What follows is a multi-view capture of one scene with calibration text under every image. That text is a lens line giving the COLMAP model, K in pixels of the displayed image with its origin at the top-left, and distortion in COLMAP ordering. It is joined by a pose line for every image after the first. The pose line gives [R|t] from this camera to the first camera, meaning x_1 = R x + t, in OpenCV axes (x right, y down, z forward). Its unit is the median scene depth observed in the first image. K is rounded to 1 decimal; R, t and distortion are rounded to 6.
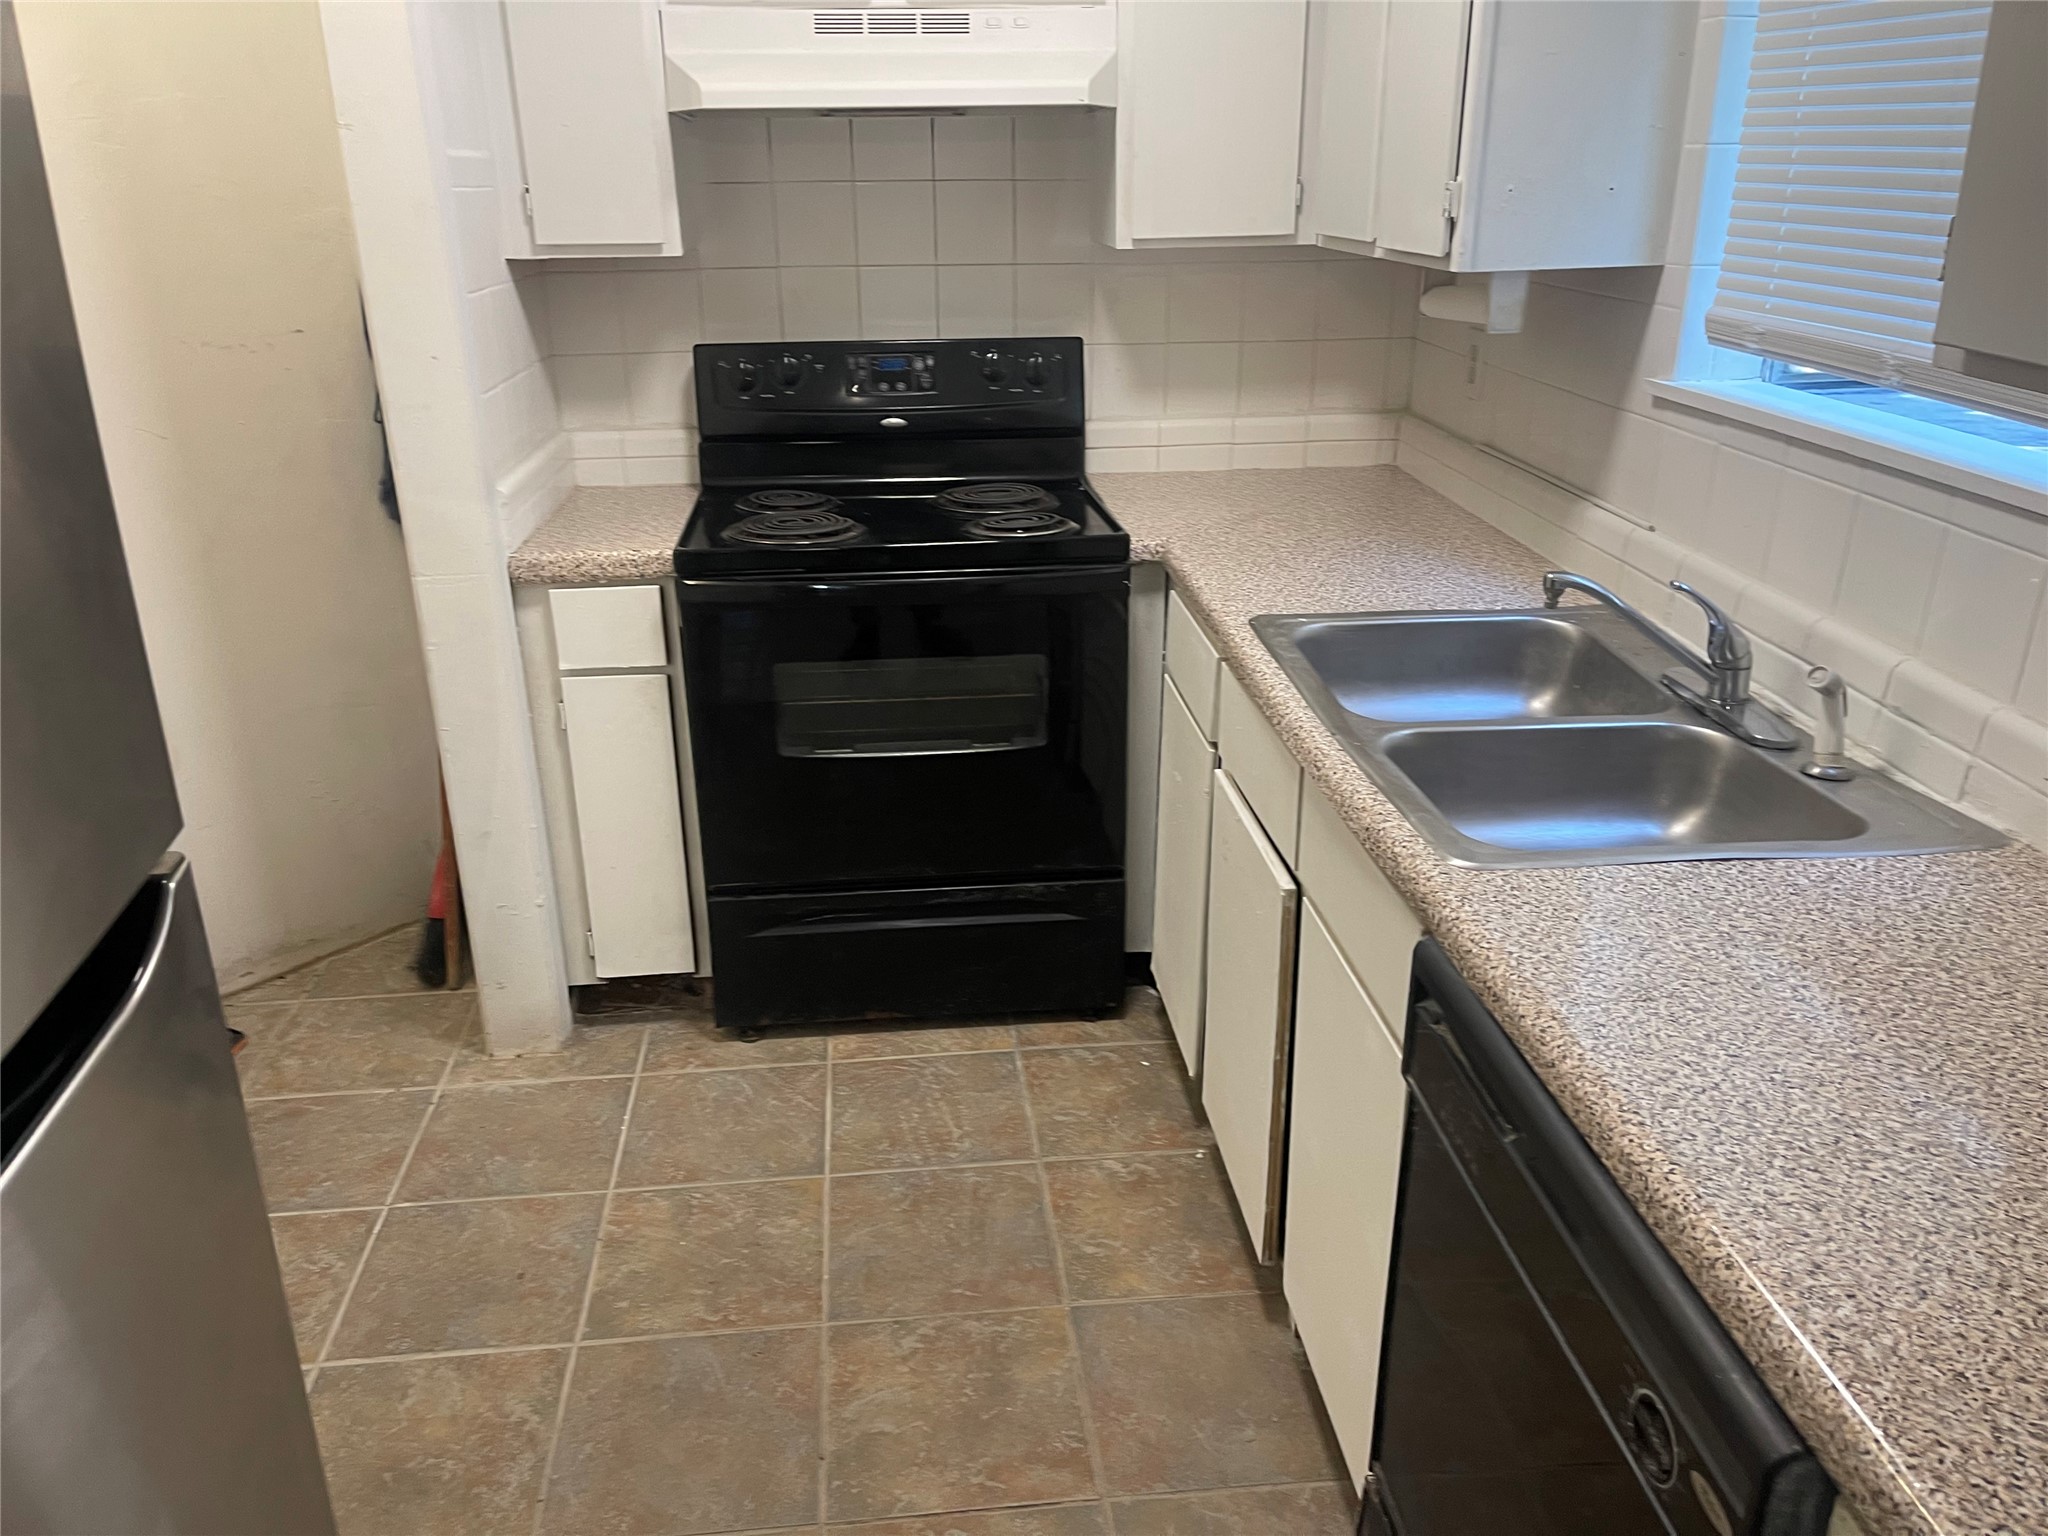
lens RADIAL K [[1538.9, 0, 1017.0], [0, 1538.9, 777.9], [0, 0, 1]] dist [0.052355, -0.077834]
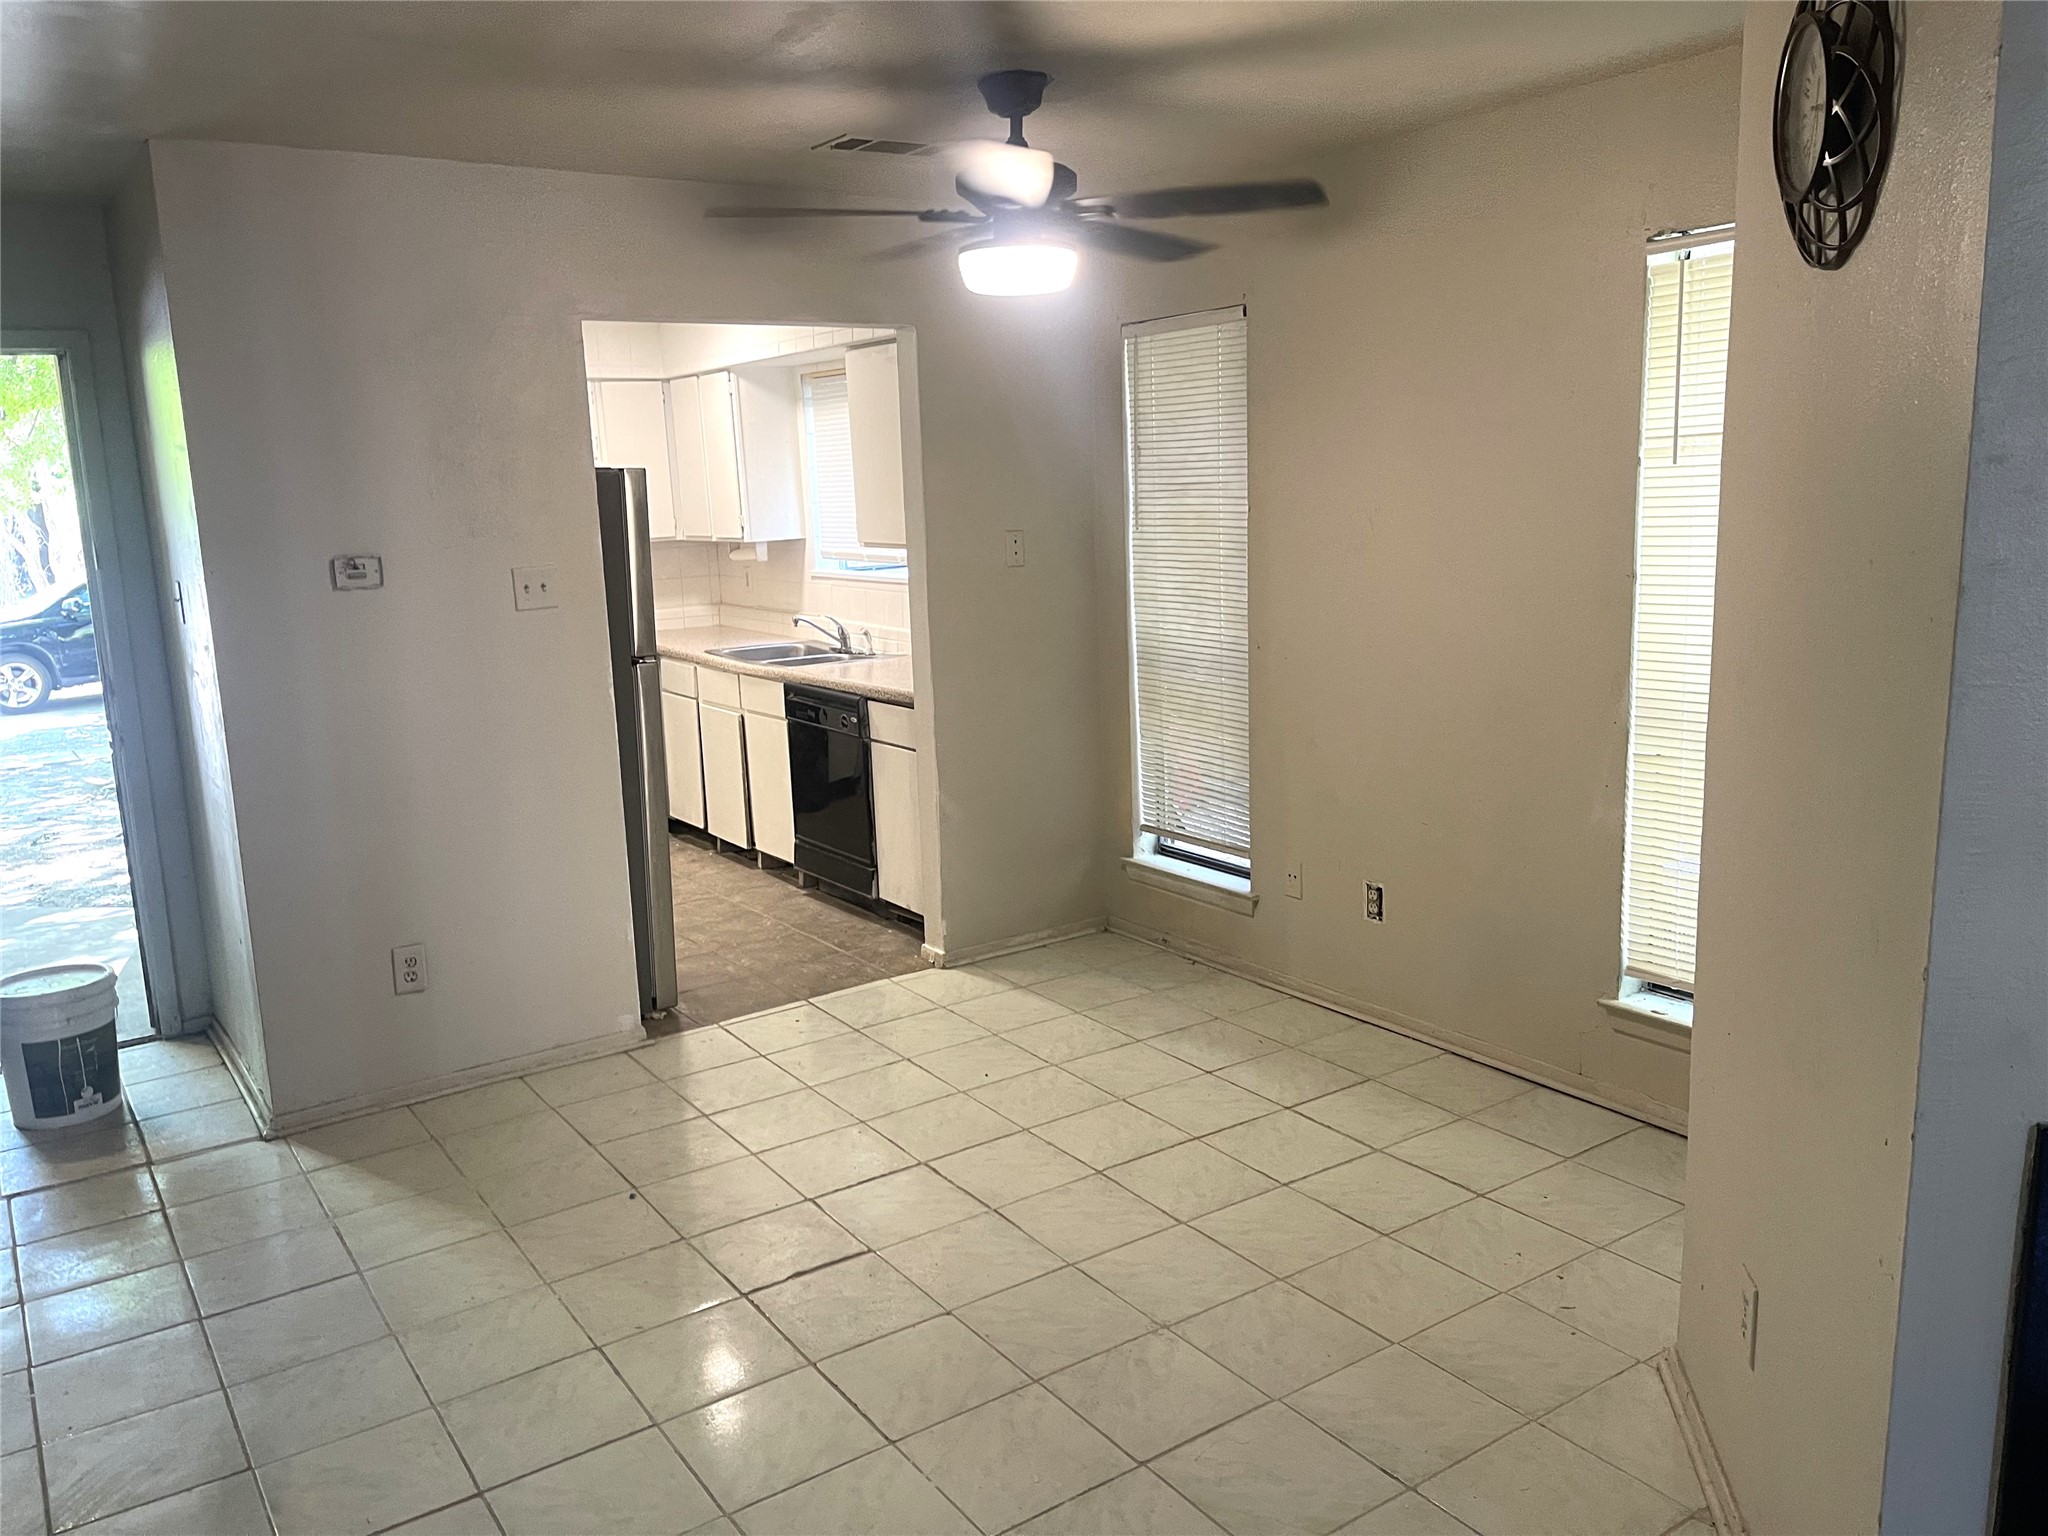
lens RADIAL K [[1538.9, 0, 1009.4], [0, 1538.9, 754.0], [0, 0, 1]] dist [0.052355, -0.077834]
pose [[0.872719, -0.113907, 0.474750, -0.669011], [0.212065, 0.964323, -0.158462, 0.595257], [-0.439762, 0.238971, 0.865738, -1.575899]]
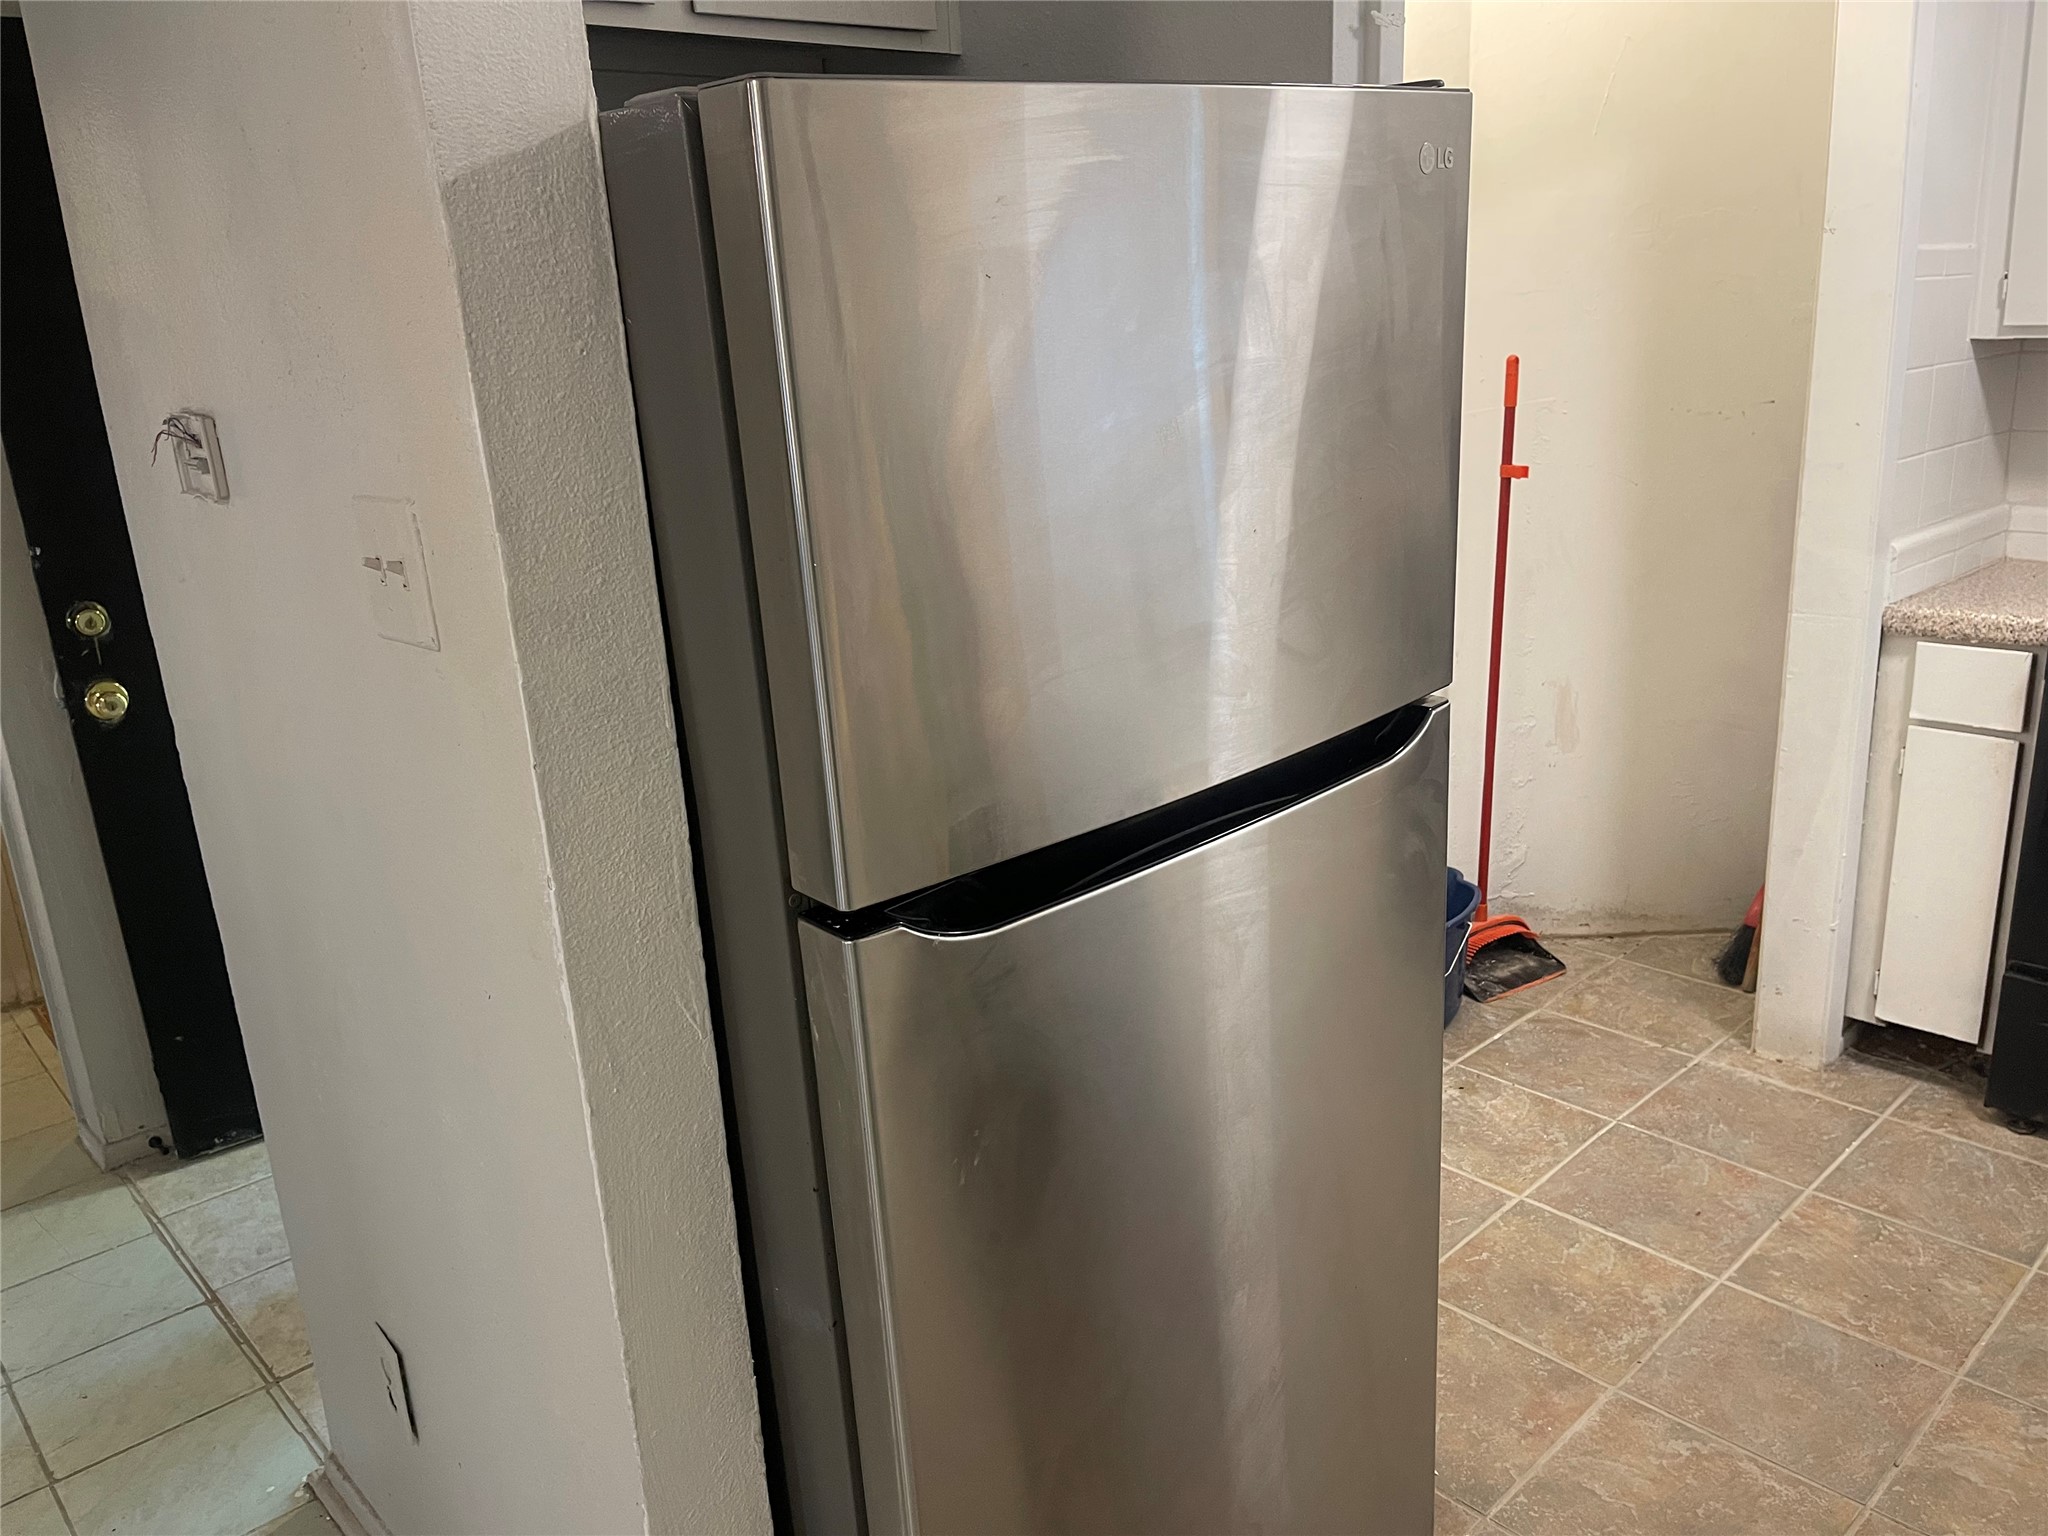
lens RADIAL K [[1538.9, 0, 1007.1], [0, 1538.9, 774.8], [0, 0, 1]] dist [0.052355, -0.077834]
pose [[0.596375, 0.207253, -0.775489, 0.171960], [-0.245149, 0.966962, 0.069898, 0.045855], [0.764355, 0.148425, 0.627480, -0.138894]]
